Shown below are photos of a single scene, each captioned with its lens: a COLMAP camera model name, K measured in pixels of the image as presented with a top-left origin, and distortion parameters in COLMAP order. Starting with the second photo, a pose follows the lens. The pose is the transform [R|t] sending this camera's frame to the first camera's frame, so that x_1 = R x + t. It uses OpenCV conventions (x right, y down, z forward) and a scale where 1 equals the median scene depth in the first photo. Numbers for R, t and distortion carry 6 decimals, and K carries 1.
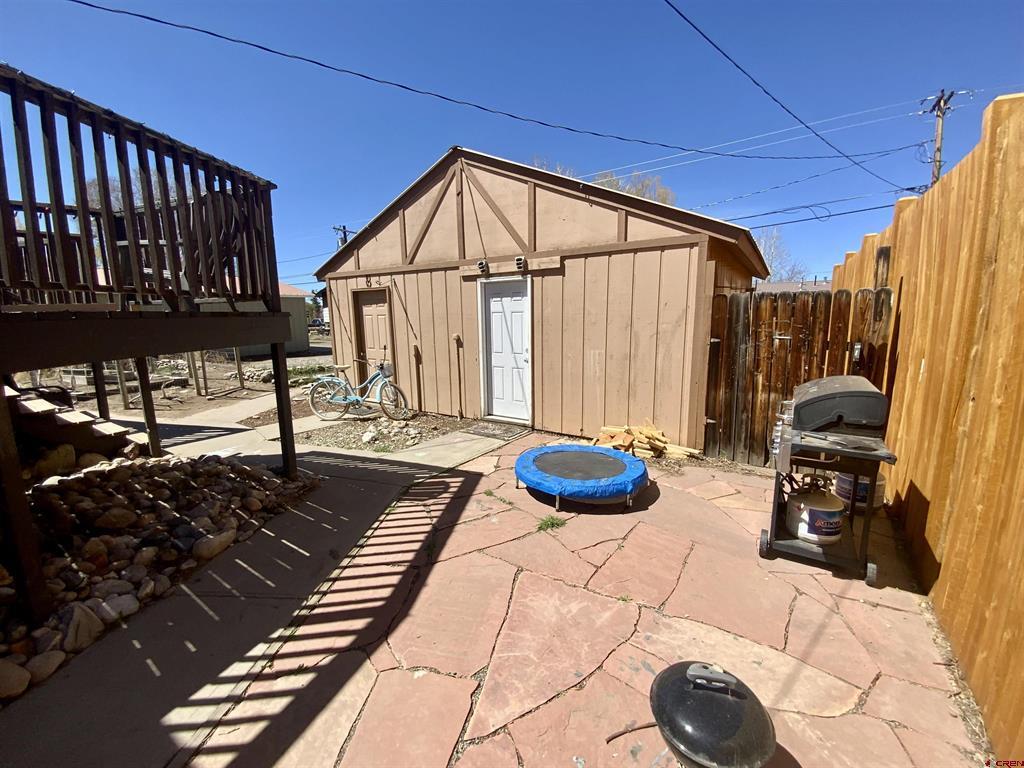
lens RADIAL K [[411.3, 0, 513.0], [0, 411.3, 379.1], [0, 0, 1]] dist [0.011327, -0.000400]
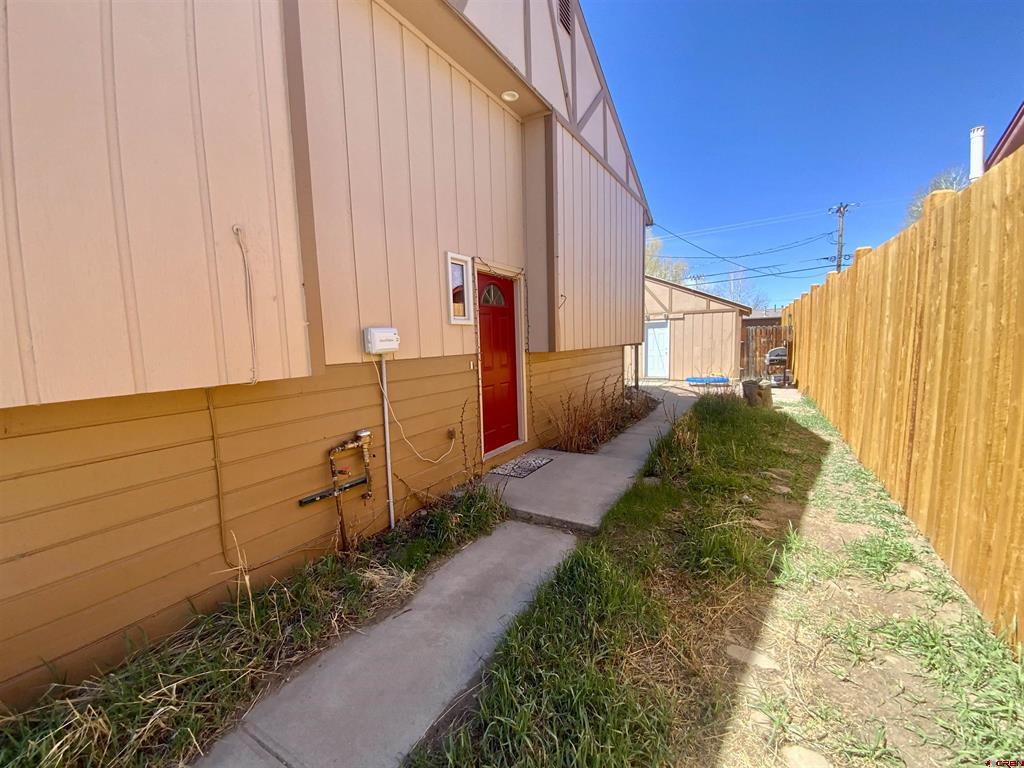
lens RADIAL K [[411.3, 0, 510.9], [0, 411.3, 383.2], [0, 0, 1]] dist [0.011327, -0.000400]
pose [[0.998517, -0.016248, 0.051953, -1.212655], [0.019159, 0.998245, -0.056028, 0.306051], [-0.050952, 0.056940, 0.997077, -1.704838]]
